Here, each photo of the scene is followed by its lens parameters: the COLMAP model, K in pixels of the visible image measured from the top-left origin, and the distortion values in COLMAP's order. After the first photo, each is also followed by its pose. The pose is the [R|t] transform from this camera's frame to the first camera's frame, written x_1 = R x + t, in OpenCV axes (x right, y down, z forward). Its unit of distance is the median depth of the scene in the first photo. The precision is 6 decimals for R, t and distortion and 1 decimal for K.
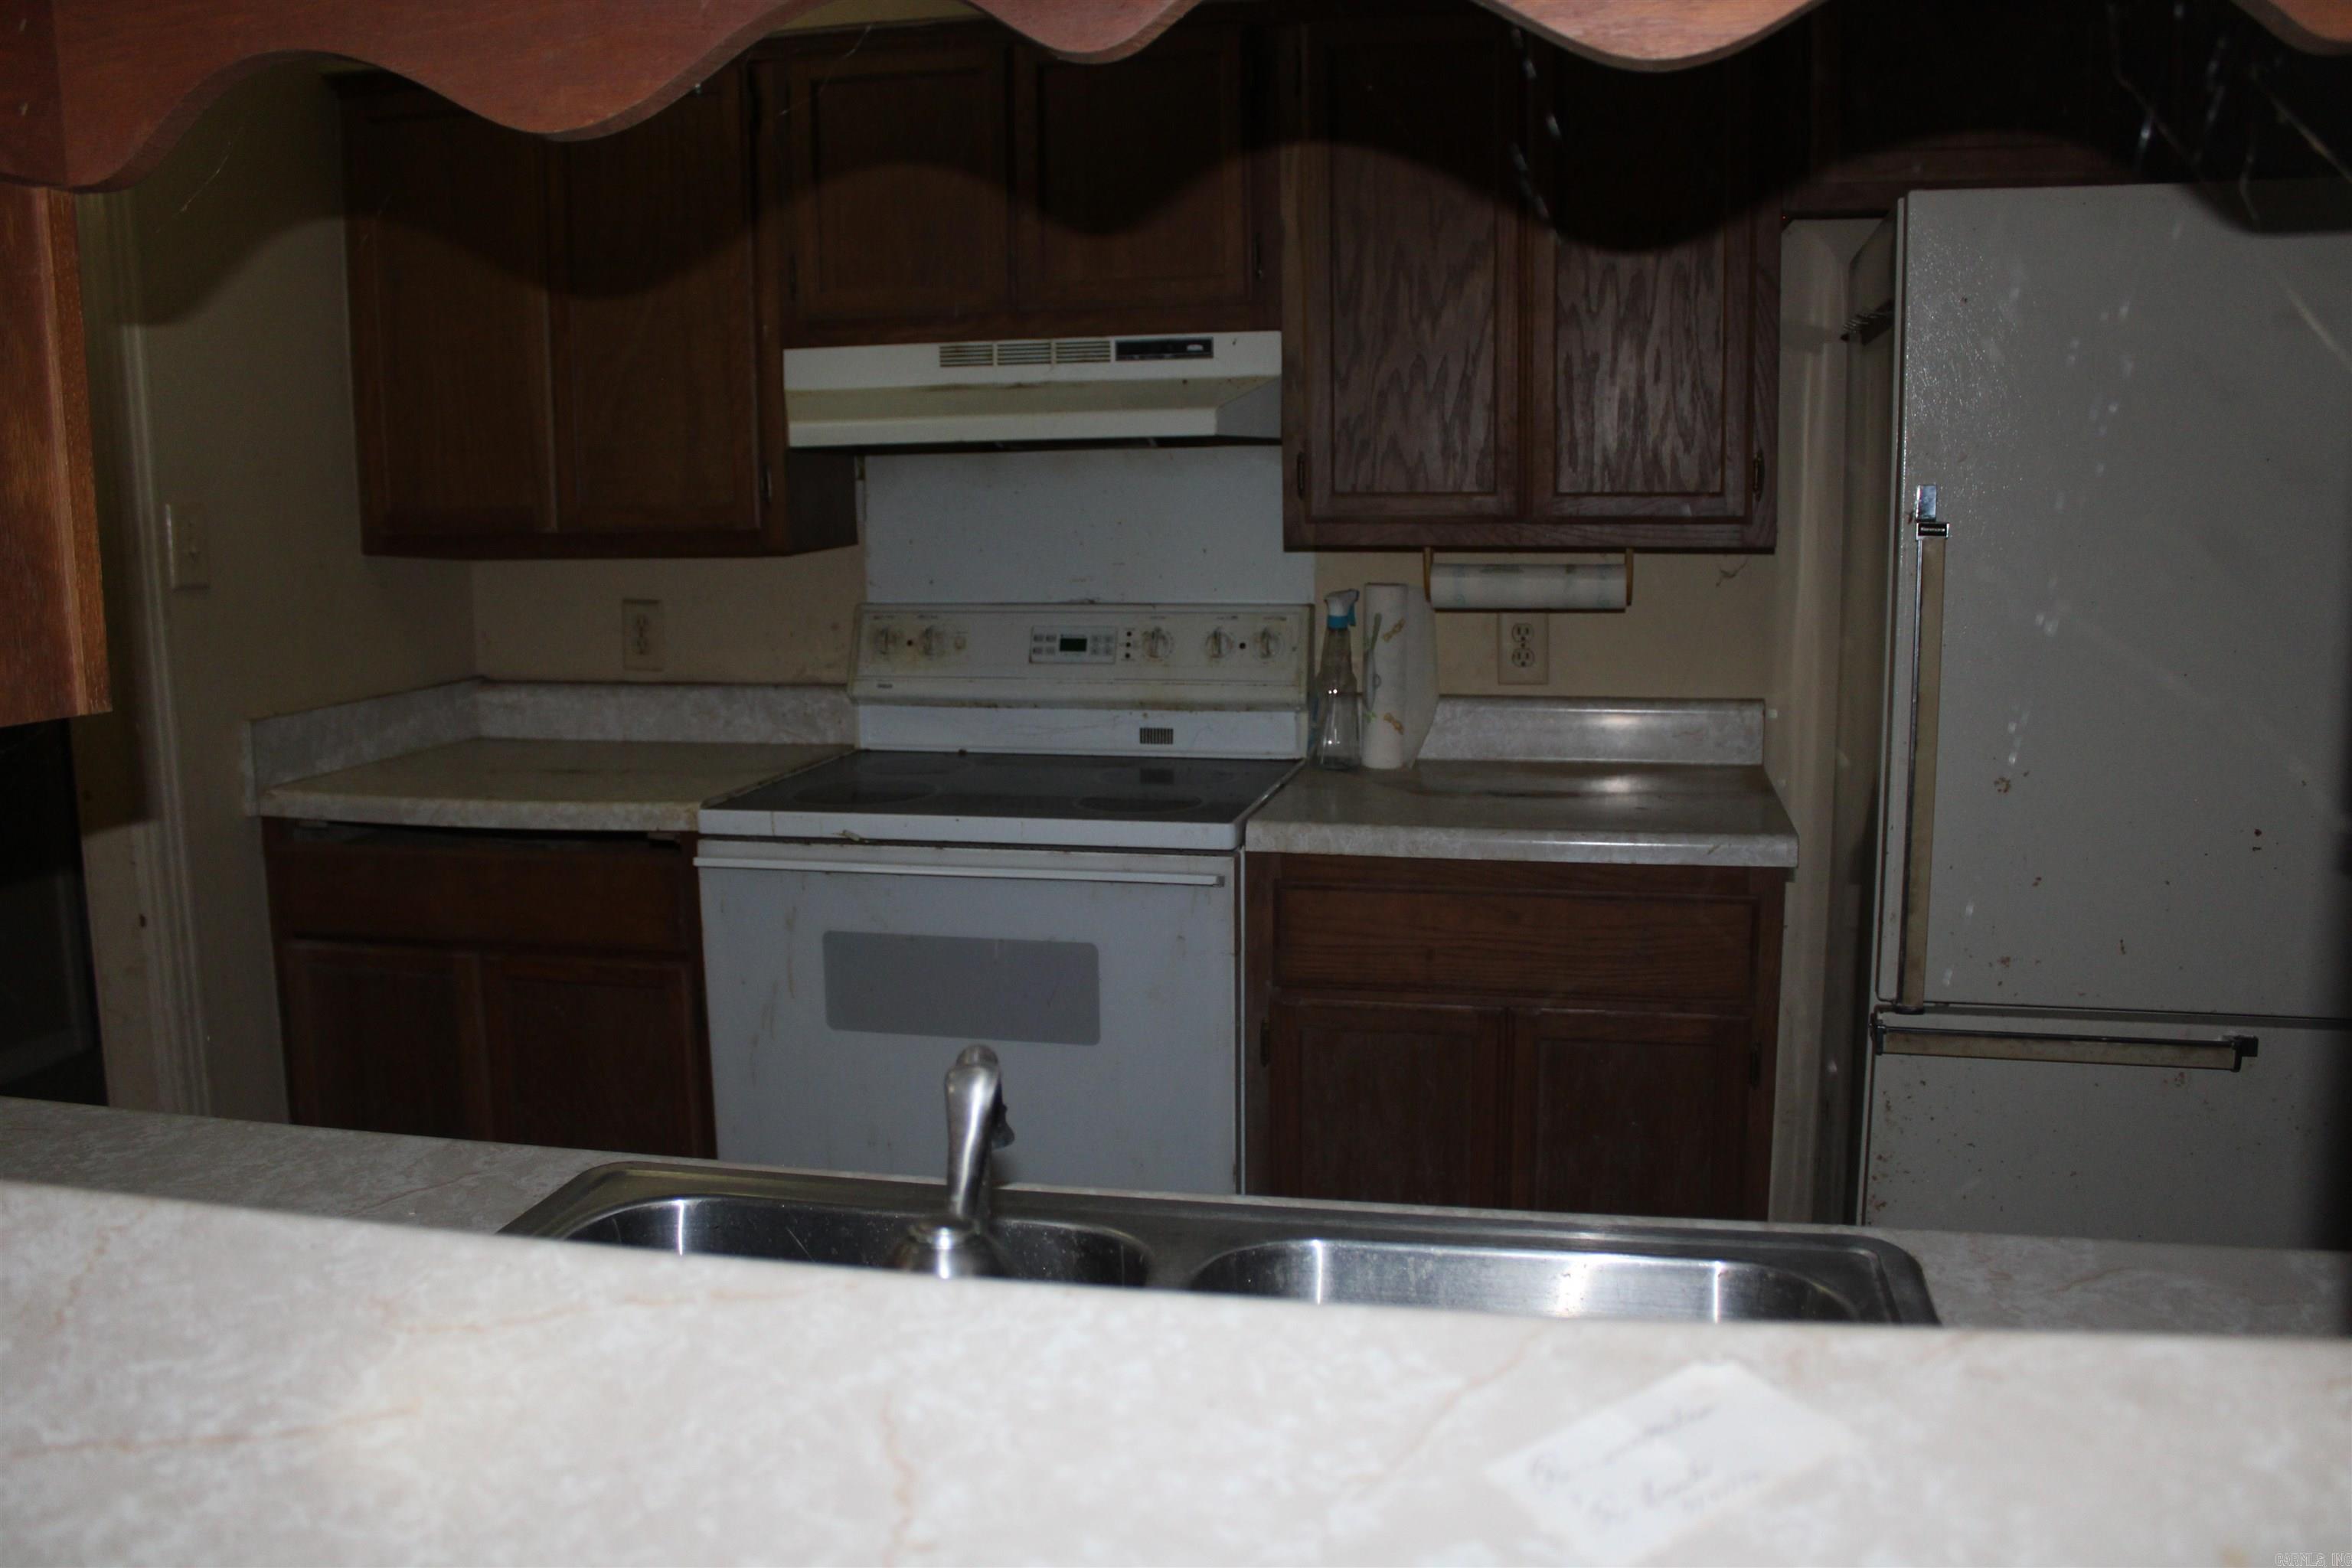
lens RADIAL K [[1924.3, 0, 1176.0], [0, 1924.3, 784.0], [0, 0, 1]] dist [-0.060797, 0.002758]
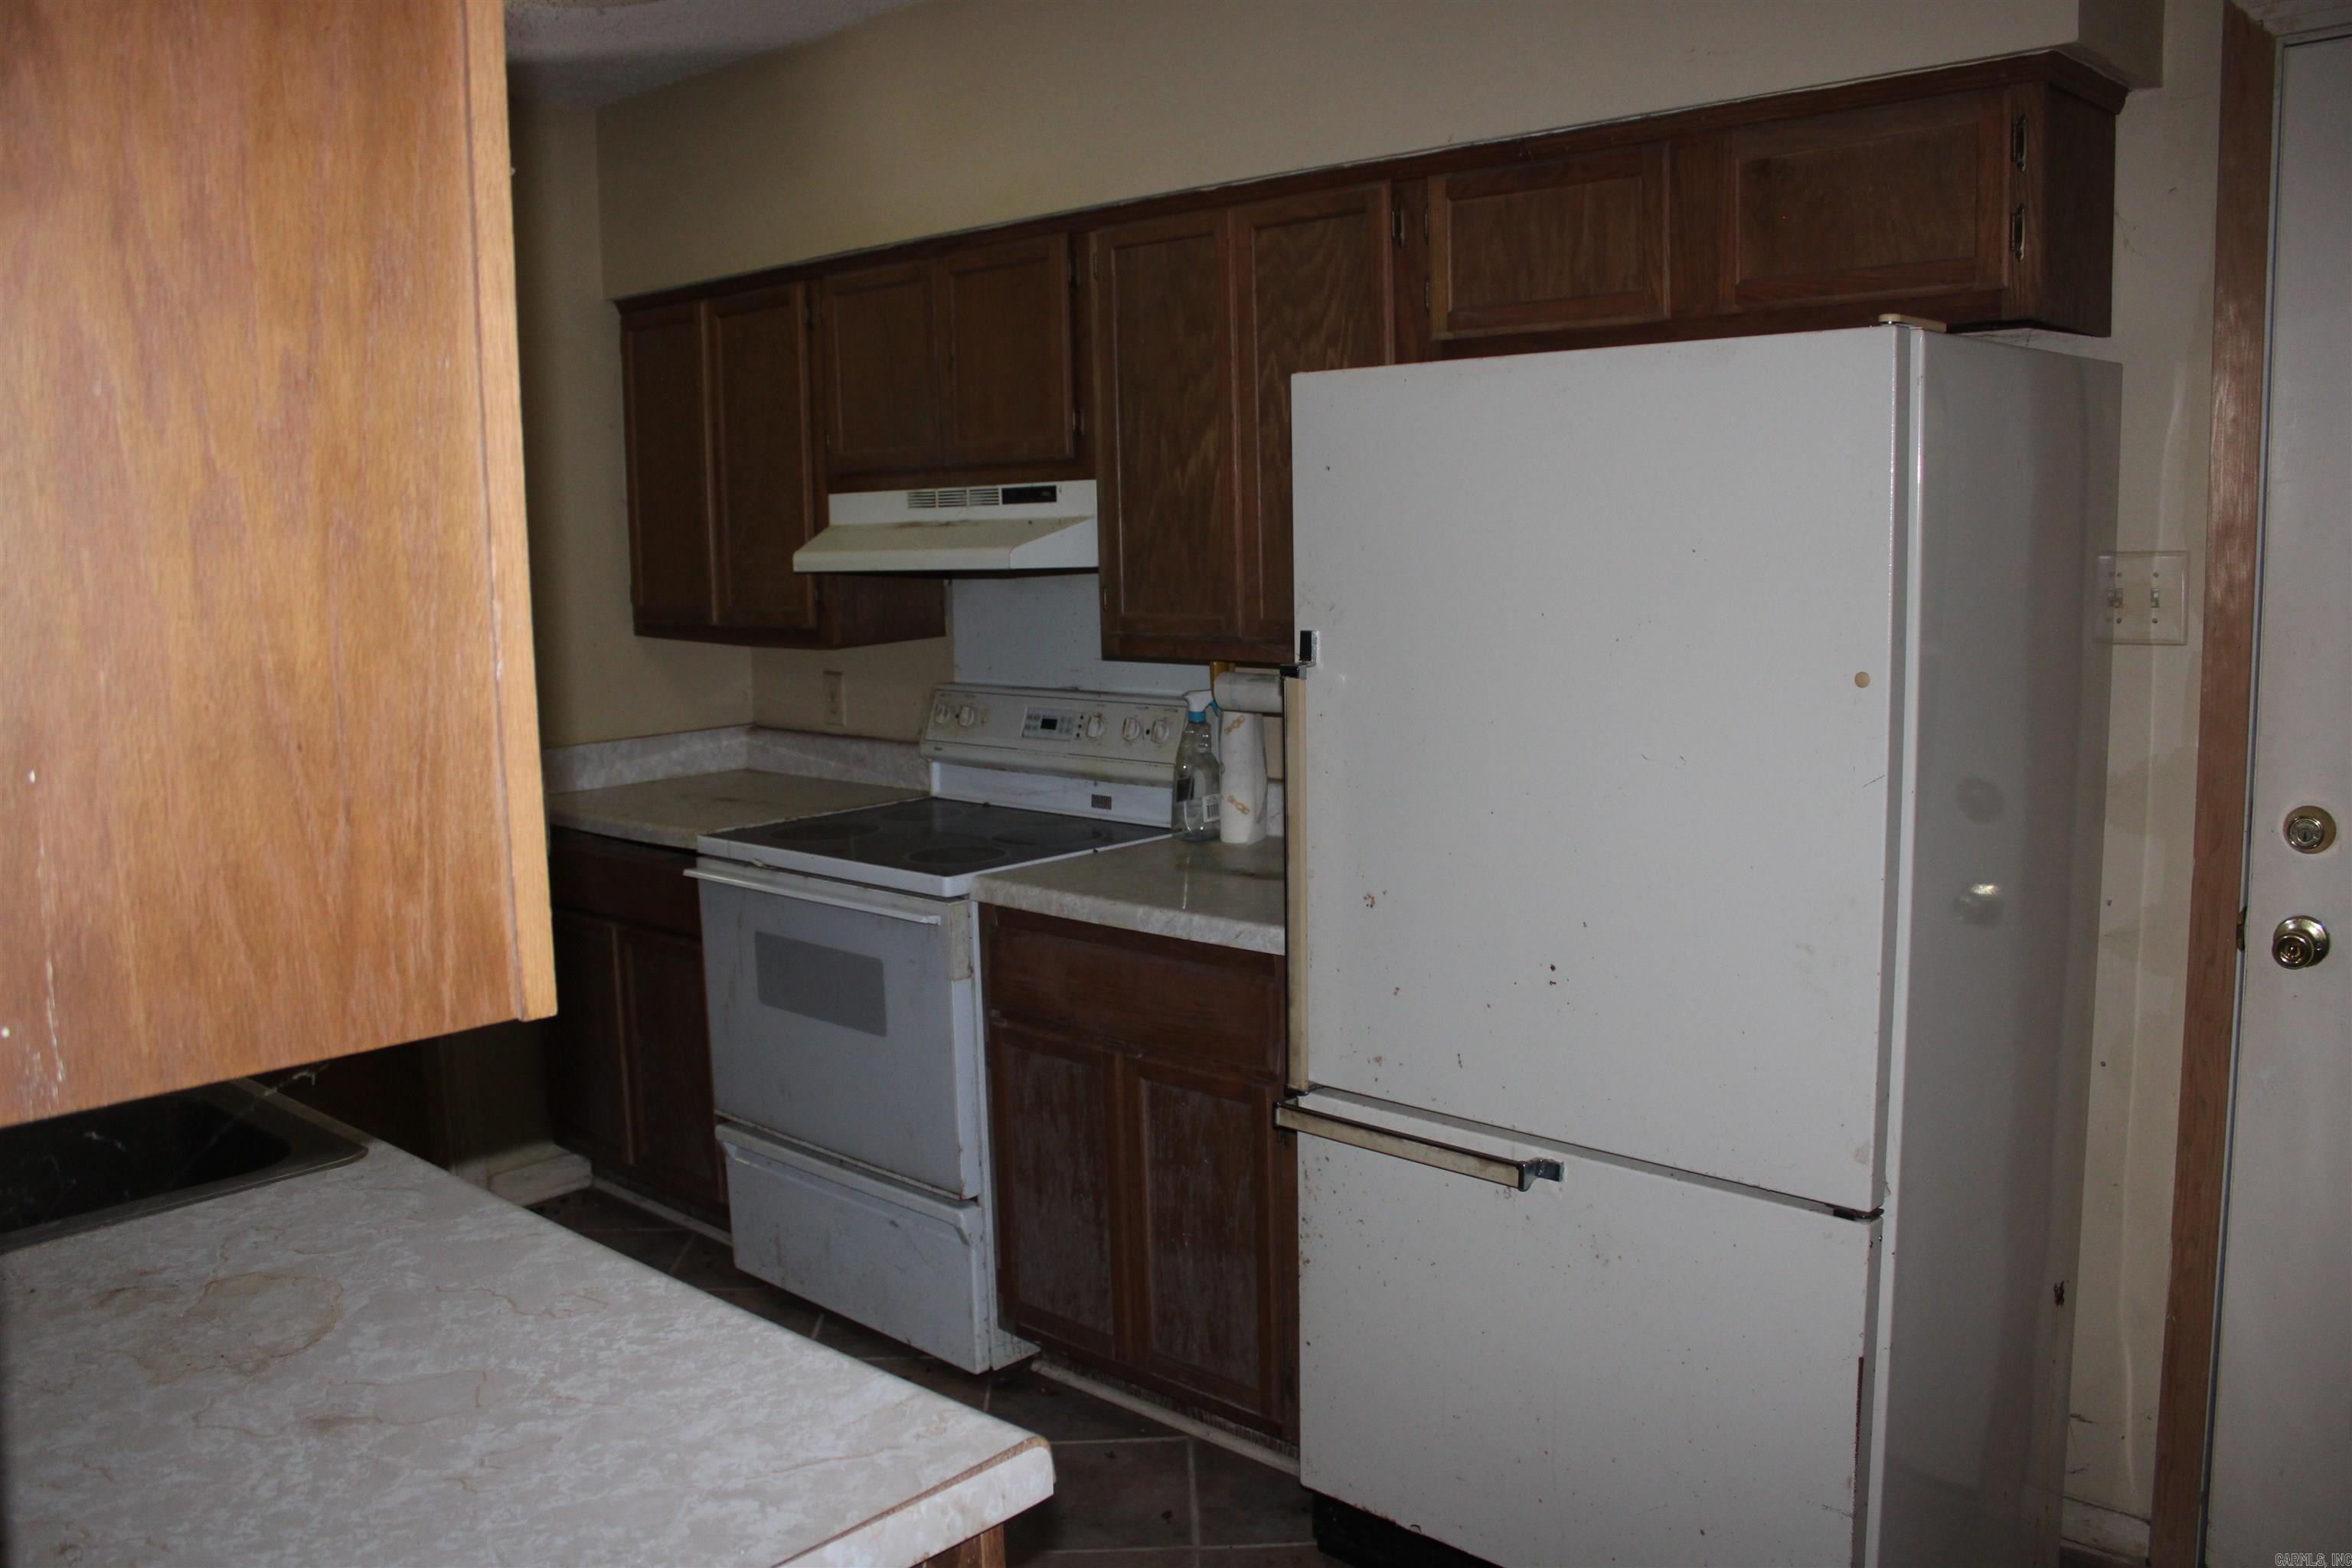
lens RADIAL K [[1924.3, 0, 1176.0], [0, 1924.3, 784.0], [0, 0, 1]] dist [-0.060797, 0.002758]
pose [[0.860844, 0.061470, -0.505142, 0.667955], [-0.066363, 0.997761, 0.008323, -0.051551], [0.504523, 0.026358, 0.862996, -0.024233]]
